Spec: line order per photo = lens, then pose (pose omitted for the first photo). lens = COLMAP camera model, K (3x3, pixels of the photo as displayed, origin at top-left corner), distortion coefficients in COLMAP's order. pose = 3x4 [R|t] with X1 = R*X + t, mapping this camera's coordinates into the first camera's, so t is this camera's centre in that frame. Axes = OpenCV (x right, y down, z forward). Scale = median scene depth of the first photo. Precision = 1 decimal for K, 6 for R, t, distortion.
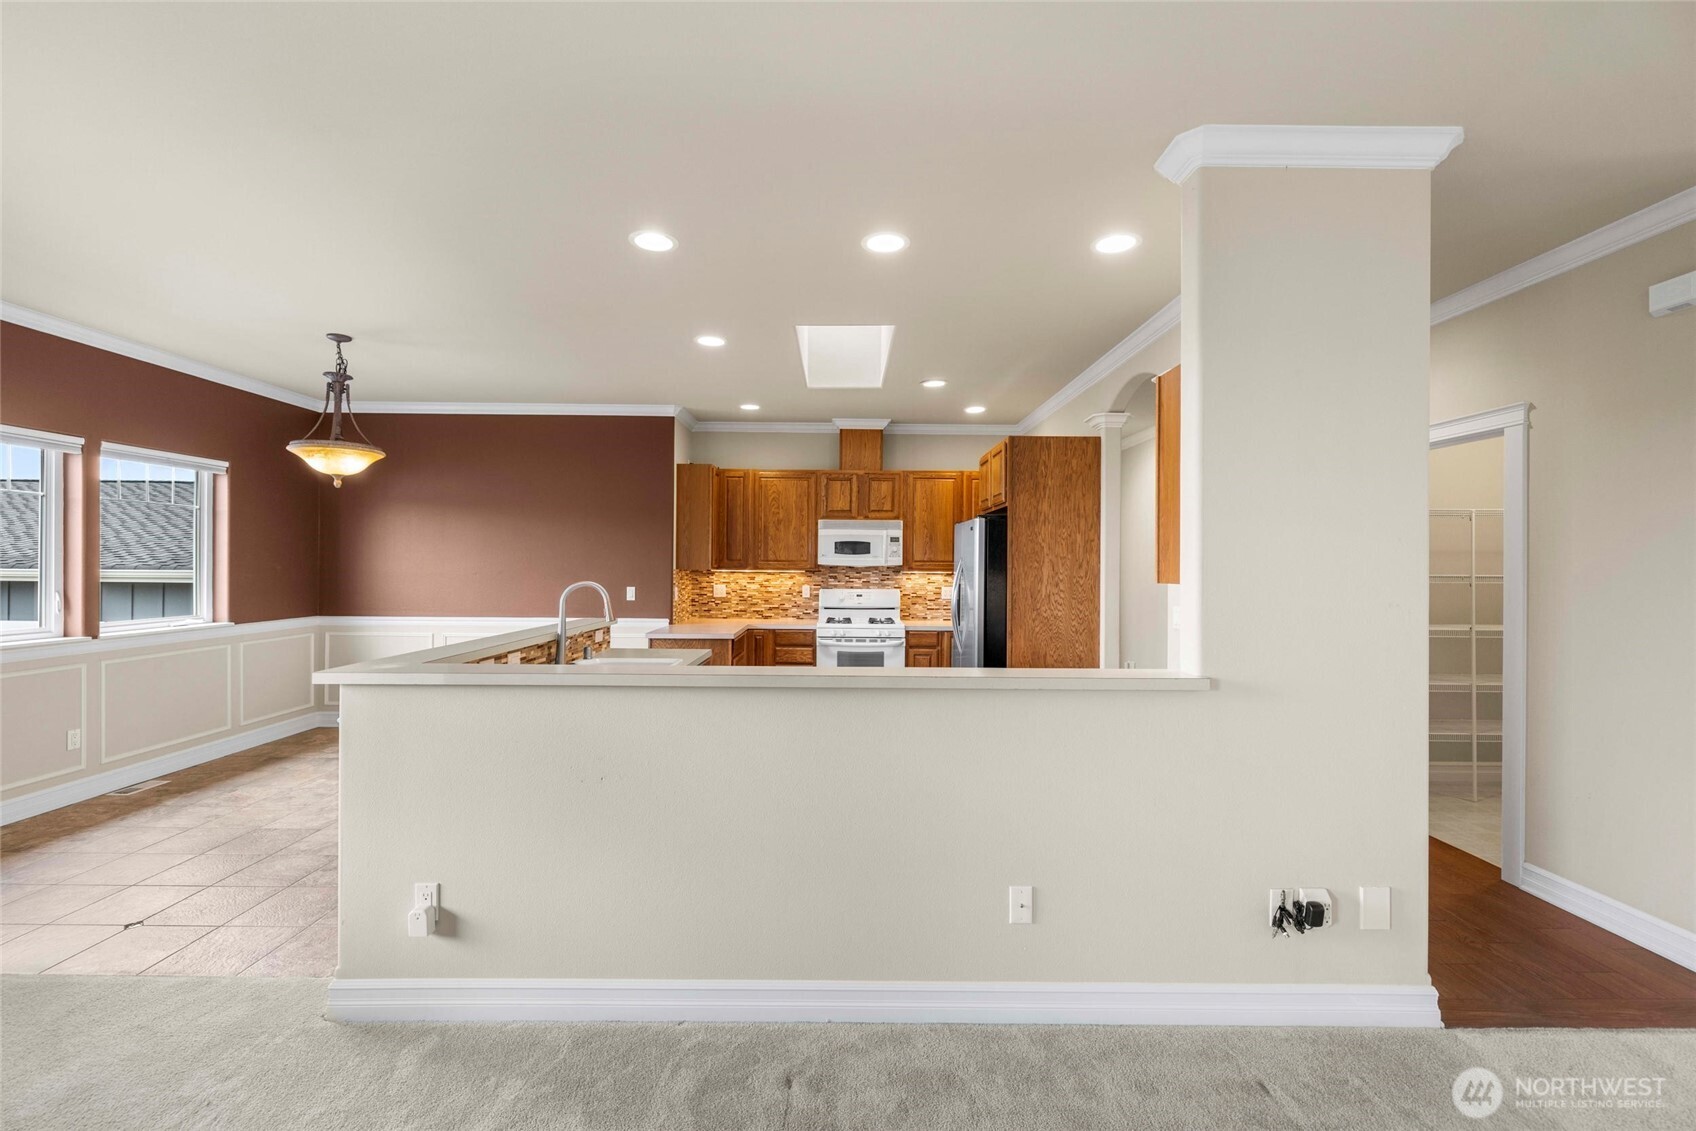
lens RADIAL K [[718.5, 0, 829.6], [0, 718.5, 563.7], [0, 0, 1]] dist [0.004784, -0.000676]
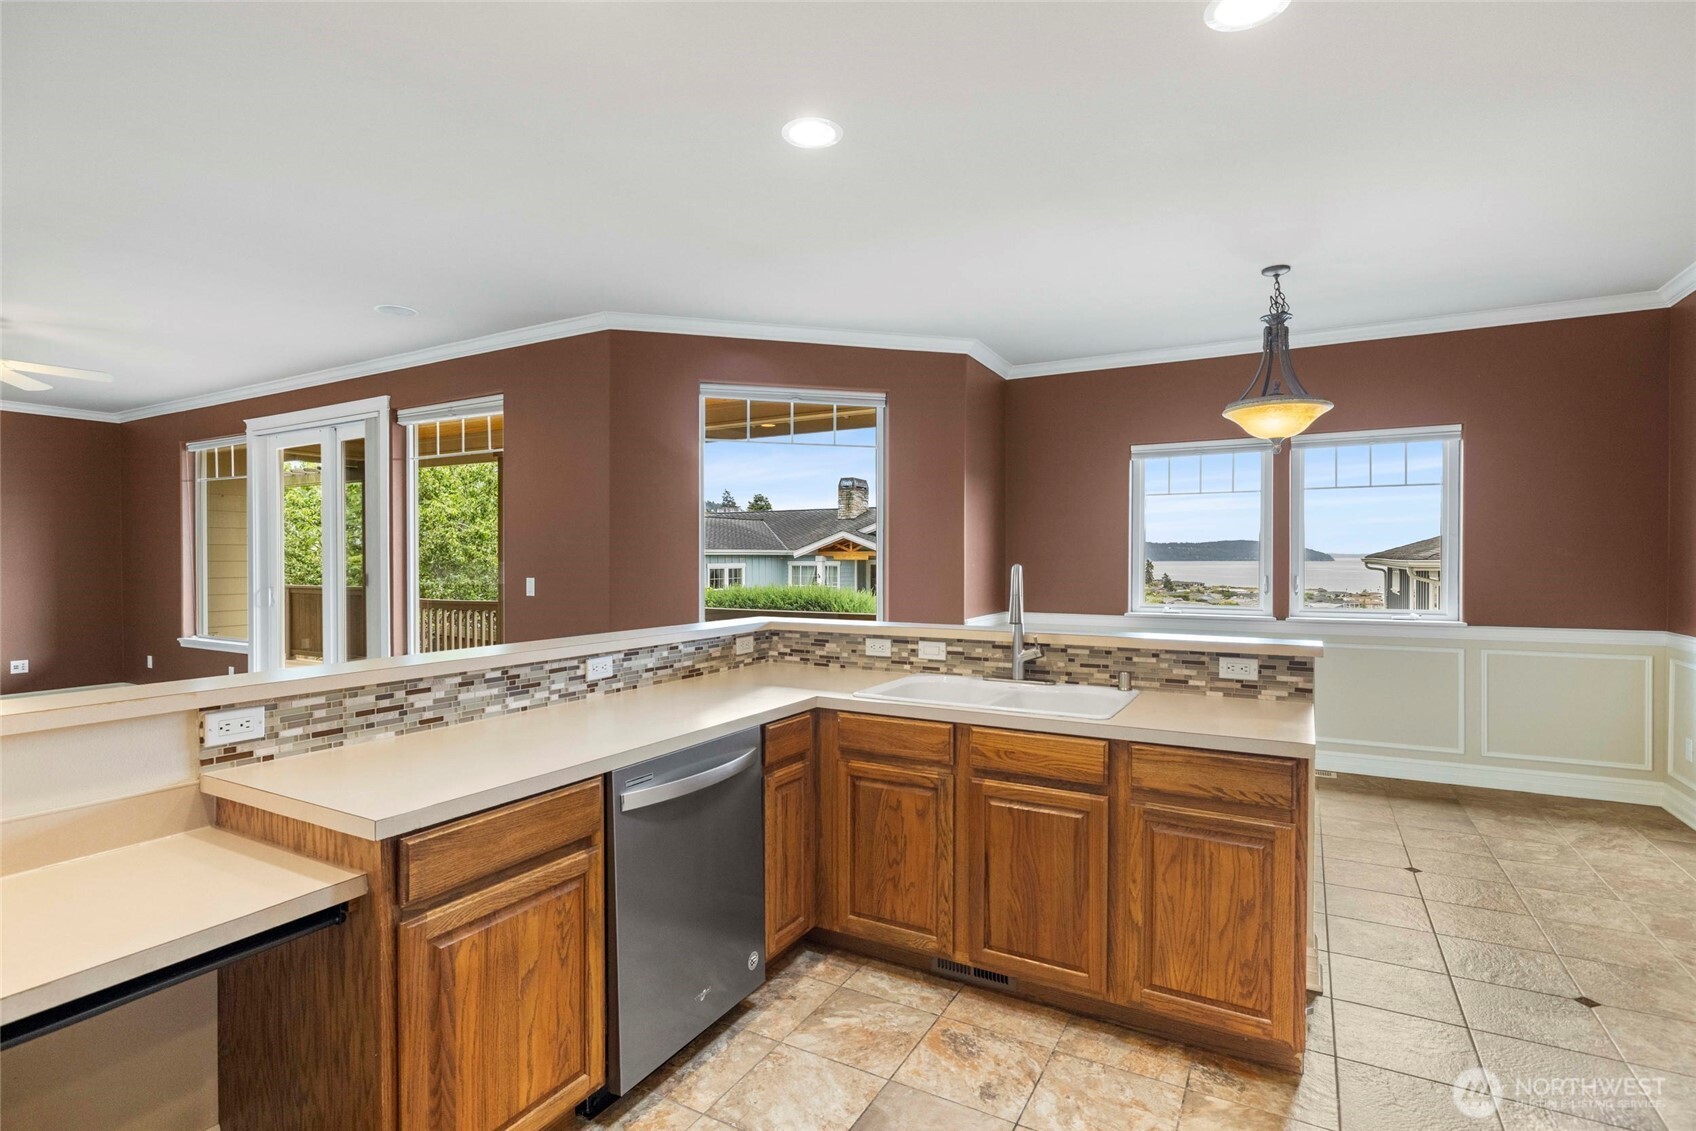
lens RADIAL K [[818.4, 0, 847.0], [0, 818.4, 570.8], [0, 0, 1]] dist [-0.000879, 0.000920]
pose [[-0.471578, 0.008097, -0.881787, 0.264076], [0.000941, 0.999962, 0.008679, 0.013125], [0.881824, 0.003263, -0.471568, 0.718204]]
